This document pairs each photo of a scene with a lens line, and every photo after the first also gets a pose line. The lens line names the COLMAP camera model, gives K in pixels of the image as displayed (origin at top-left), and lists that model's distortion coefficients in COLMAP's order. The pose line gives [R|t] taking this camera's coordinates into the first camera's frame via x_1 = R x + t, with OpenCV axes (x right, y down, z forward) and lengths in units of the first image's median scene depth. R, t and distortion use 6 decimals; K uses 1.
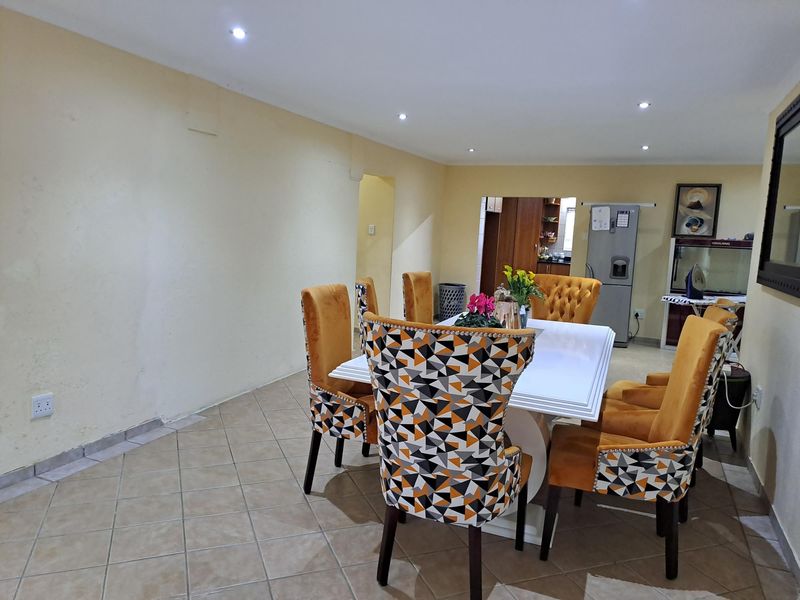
lens RADIAL K [[578.0, 0, 381.9], [0, 578.0, 301.9], [0, 0, 1]] dist [0.126112, -0.147505]
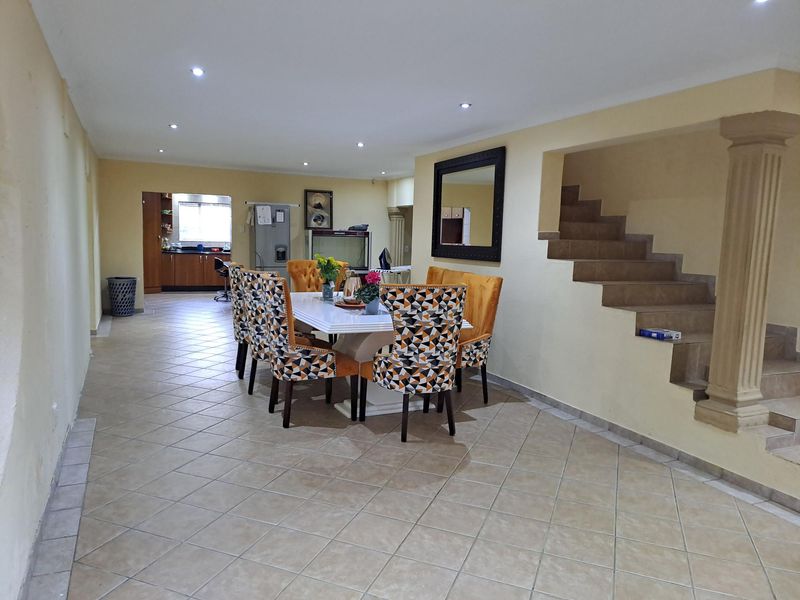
lens RADIAL K [[578.0, 0, 381.9], [0, 578.0, 301.9], [0, 0, 1]] dist [0.126112, -0.147505]
pose [[0.688363, -0.111399, 0.716761, -0.370038], [0.096475, 0.993418, 0.061744, -0.010172], [-0.718922, 0.026647, 0.694580, -0.041653]]
